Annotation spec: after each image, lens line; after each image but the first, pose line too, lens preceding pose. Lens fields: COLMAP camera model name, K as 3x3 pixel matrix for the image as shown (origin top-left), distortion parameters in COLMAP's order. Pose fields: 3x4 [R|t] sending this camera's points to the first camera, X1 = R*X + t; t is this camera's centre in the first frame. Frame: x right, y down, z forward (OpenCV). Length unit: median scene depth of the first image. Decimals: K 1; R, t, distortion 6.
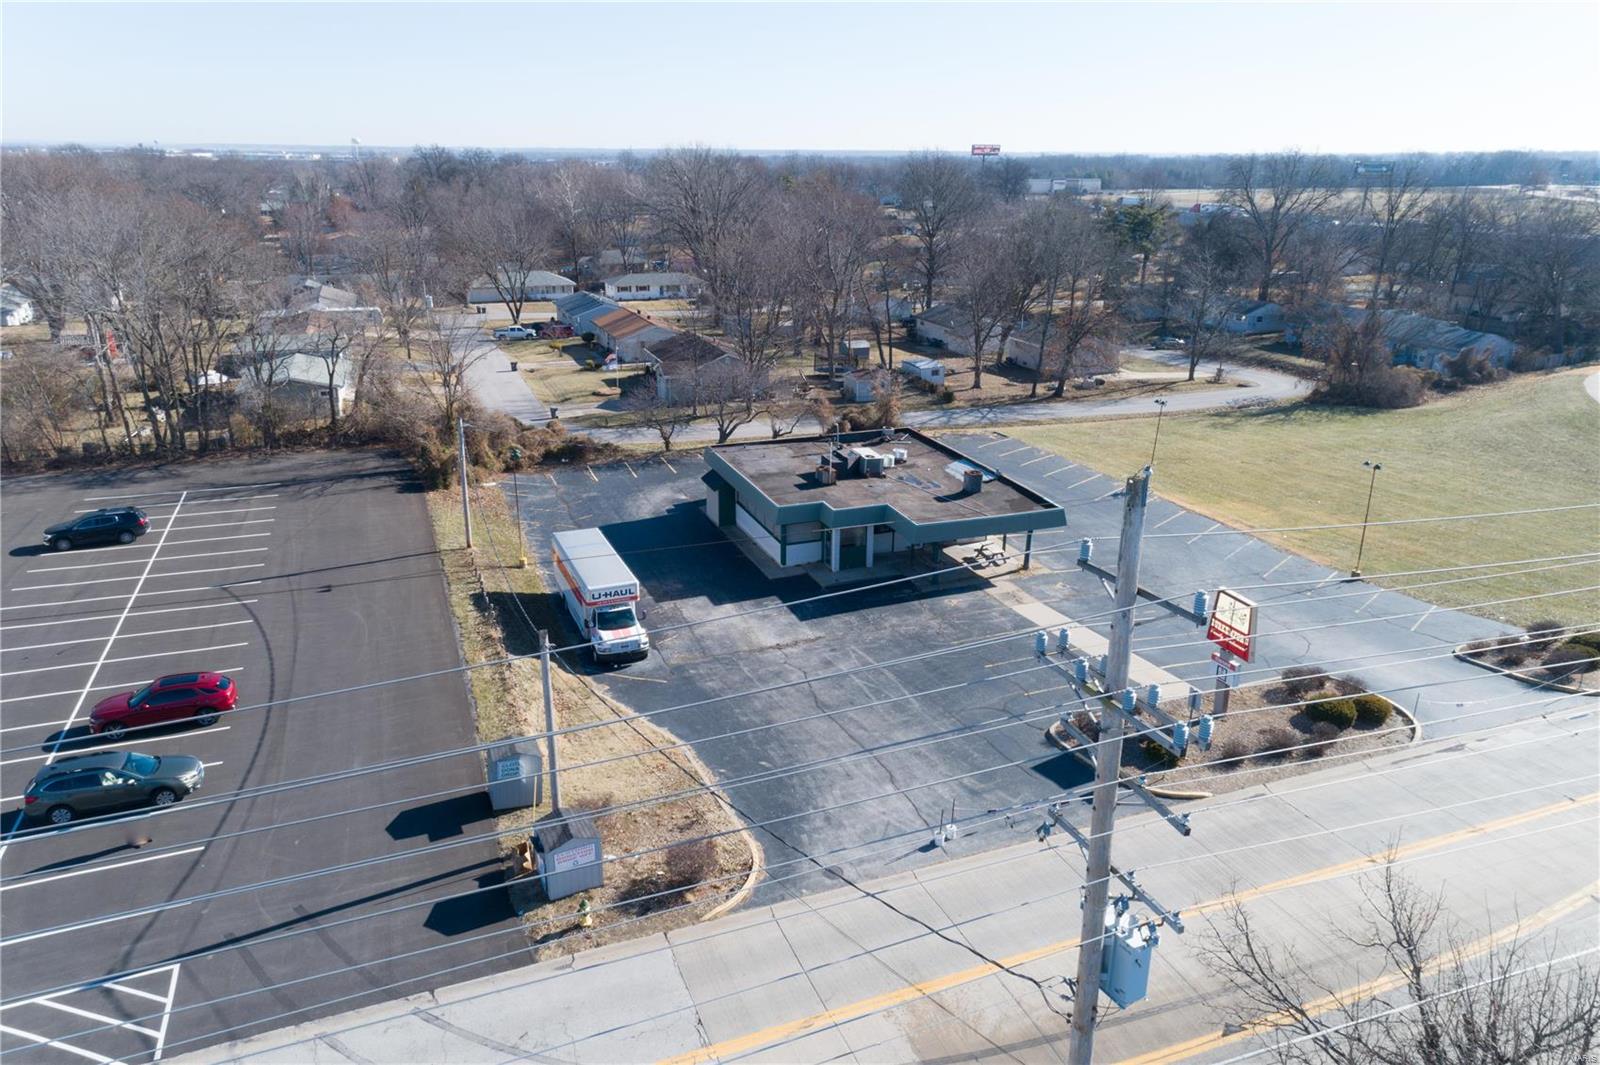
lens RADIAL K [[1060.3, 0, 801.4], [0, 1060.3, 537.3], [0, 0, 1]] dist [0.019017, 0.011285]
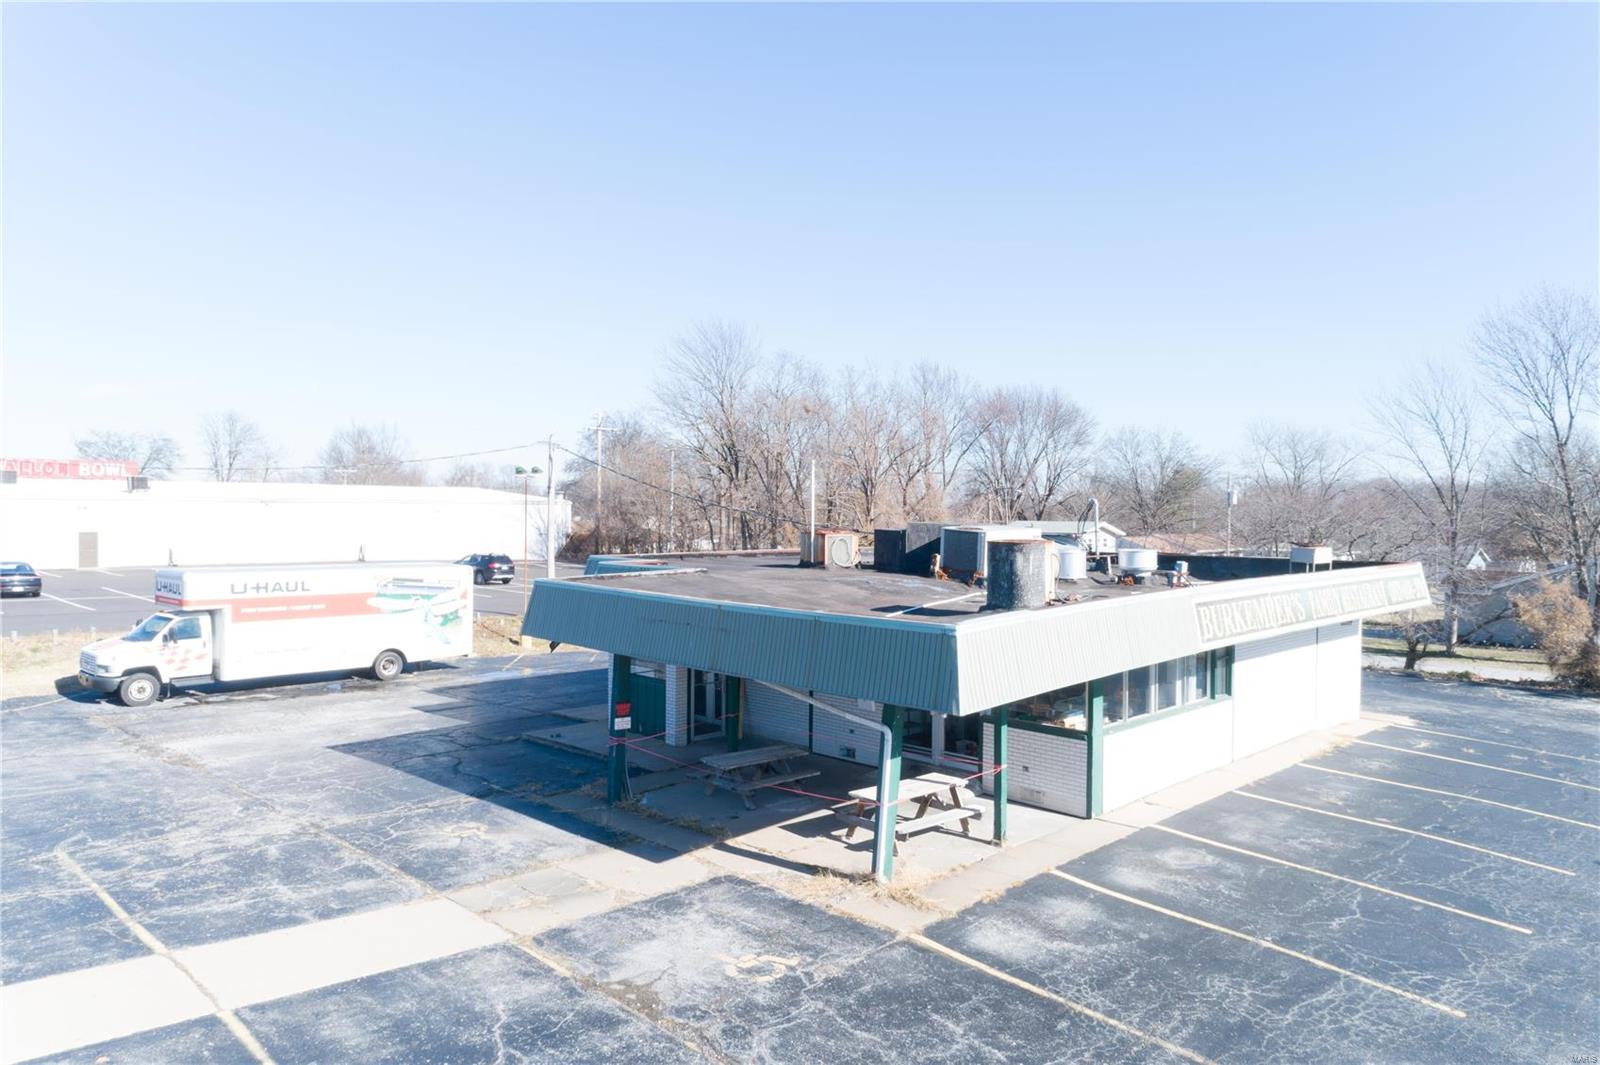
lens RADIAL K [[1060.3, 0, 807.1], [0, 1060.3, 534.7], [0, 0, 1]] dist [0.019017, 0.011285]
pose [[0.412129, 0.013510, -0.911025, 0.417238], [-0.313853, 0.940800, -0.128029, -0.007838], [0.855363, 0.338693, 0.391971, 0.872270]]
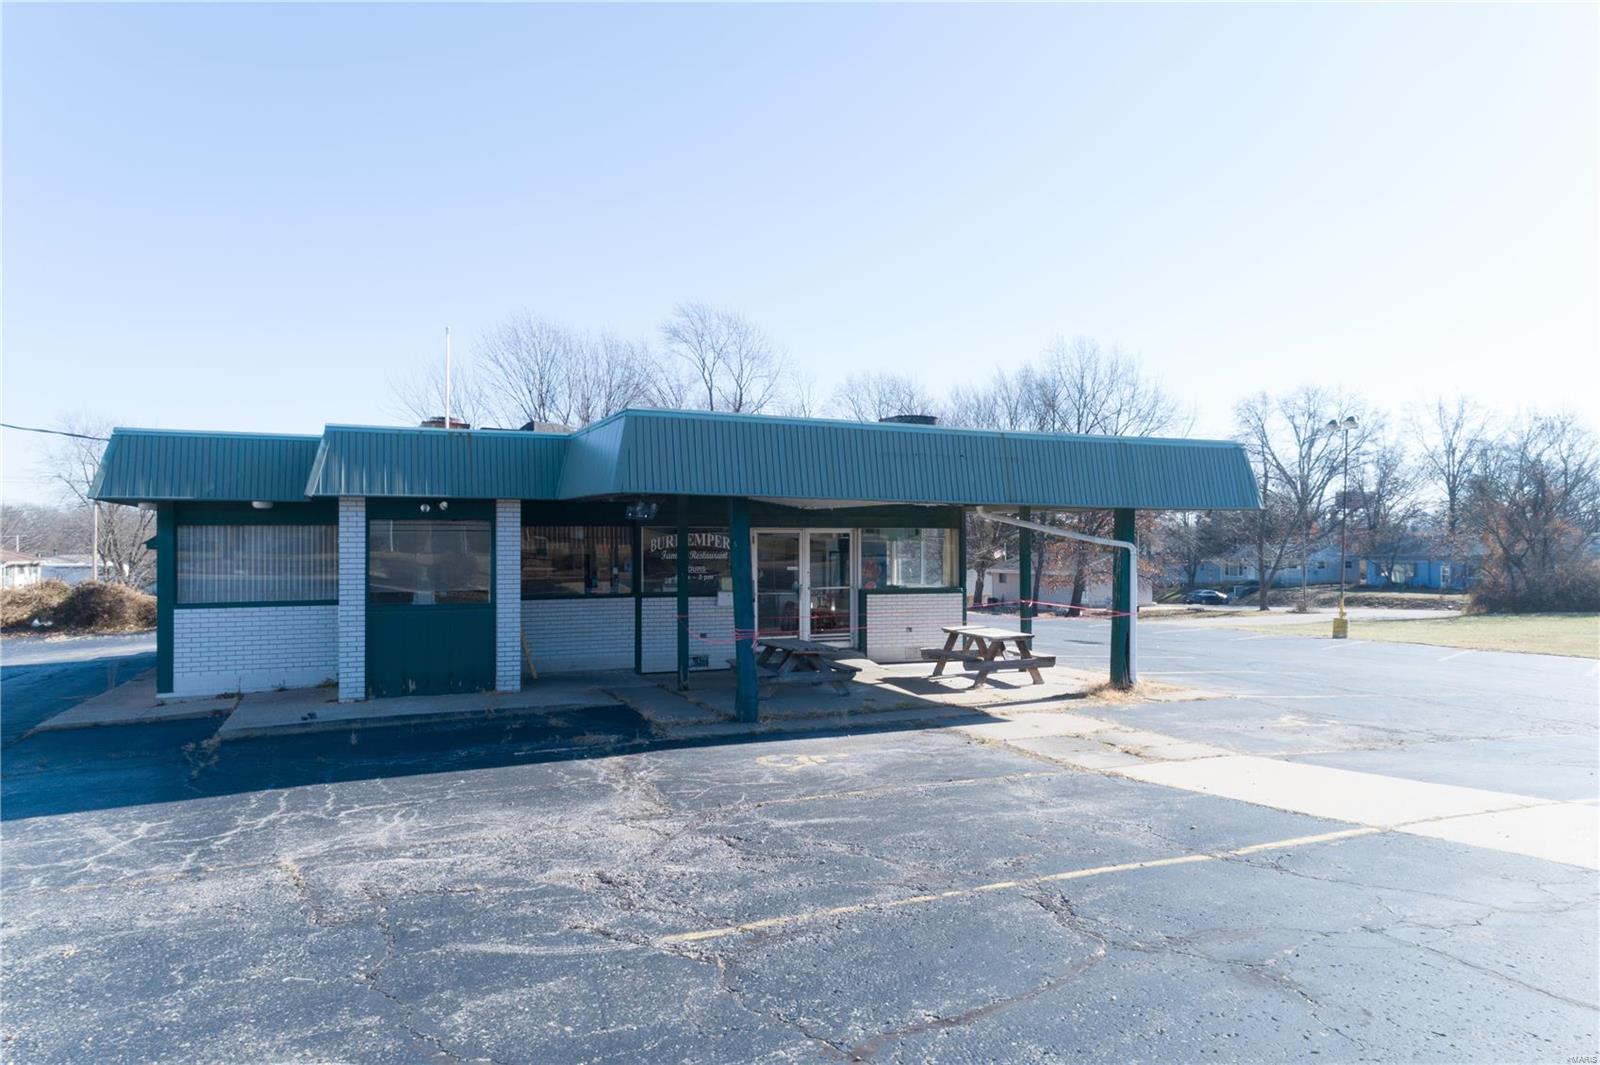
lens RADIAL K [[1060.3, 0, 805.2], [0, 1060.3, 534.7], [0, 0, 1]] dist [0.019017, 0.011285]
pose [[0.999659, -0.017809, 0.019120, 0.130847], [0.023391, 0.936056, -0.351073, 0.083792], [-0.011645, 0.351400, 0.936153, 0.749486]]
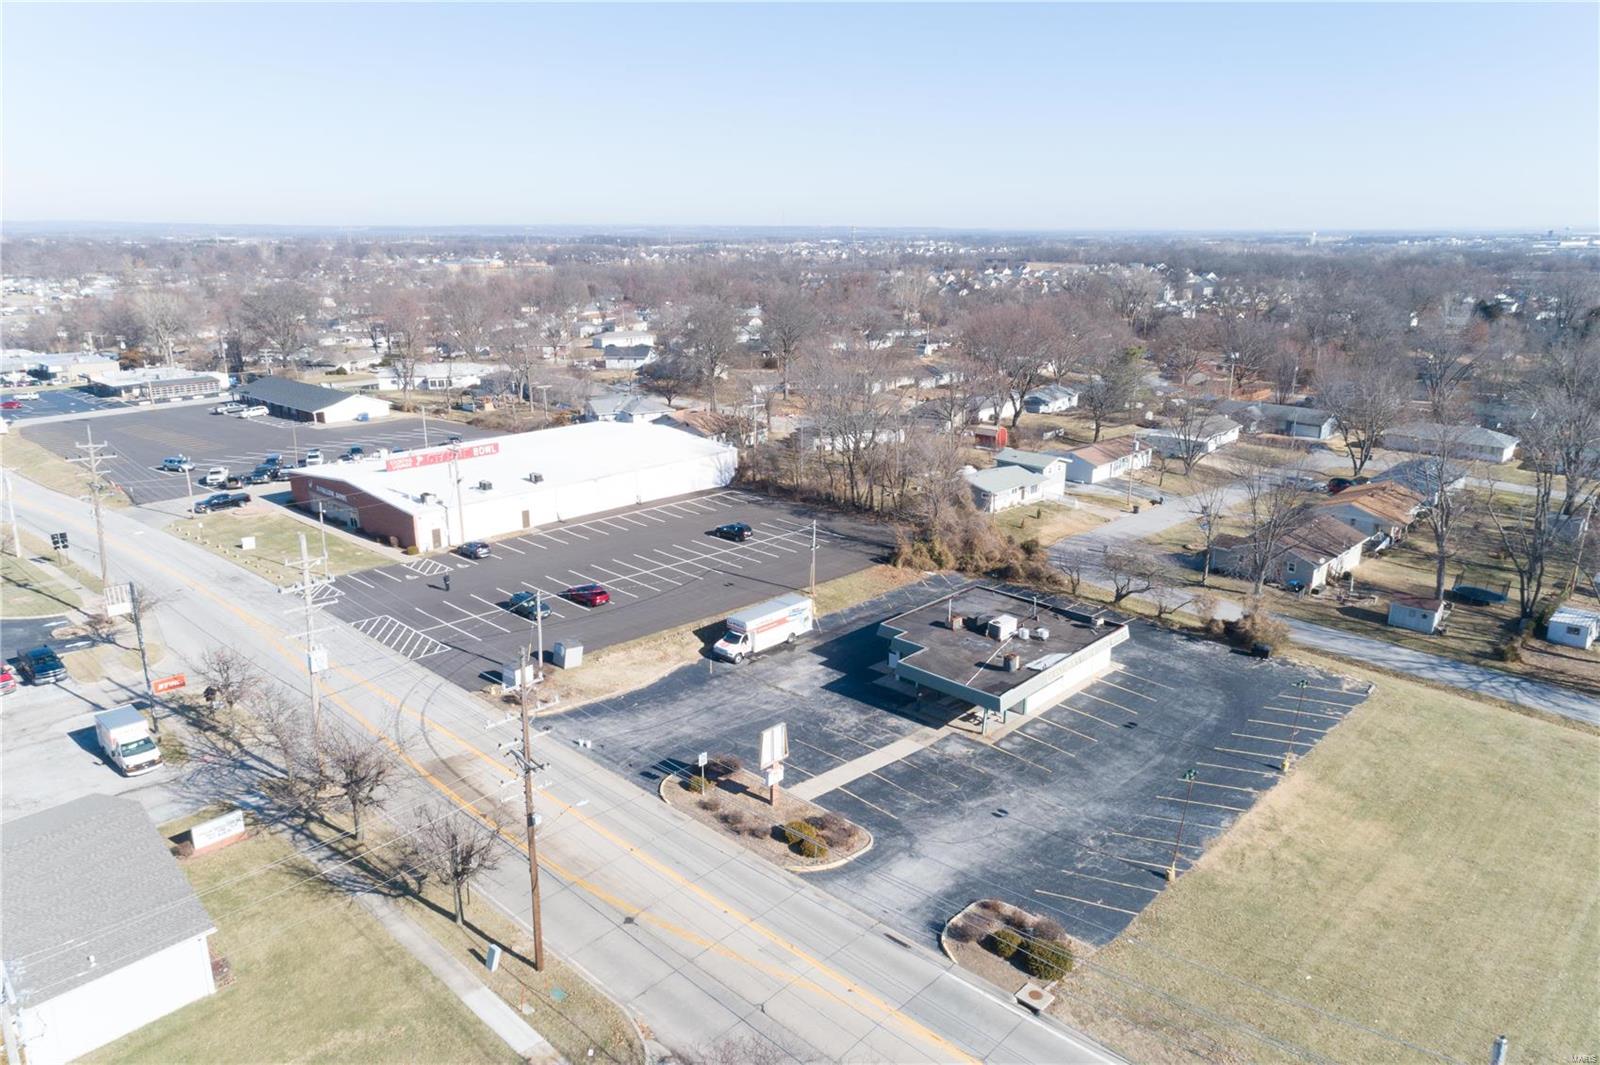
lens RADIAL K [[1060.3, 0, 801.4], [0, 1060.3, 532.2], [0, 0, 1]] dist [0.019017, 0.011285]
pose [[0.426832, 0.242026, -0.871343, 1.172126], [-0.307977, 0.944829, 0.111574, -0.275350], [0.850274, 0.220730, 0.477821, 0.154328]]
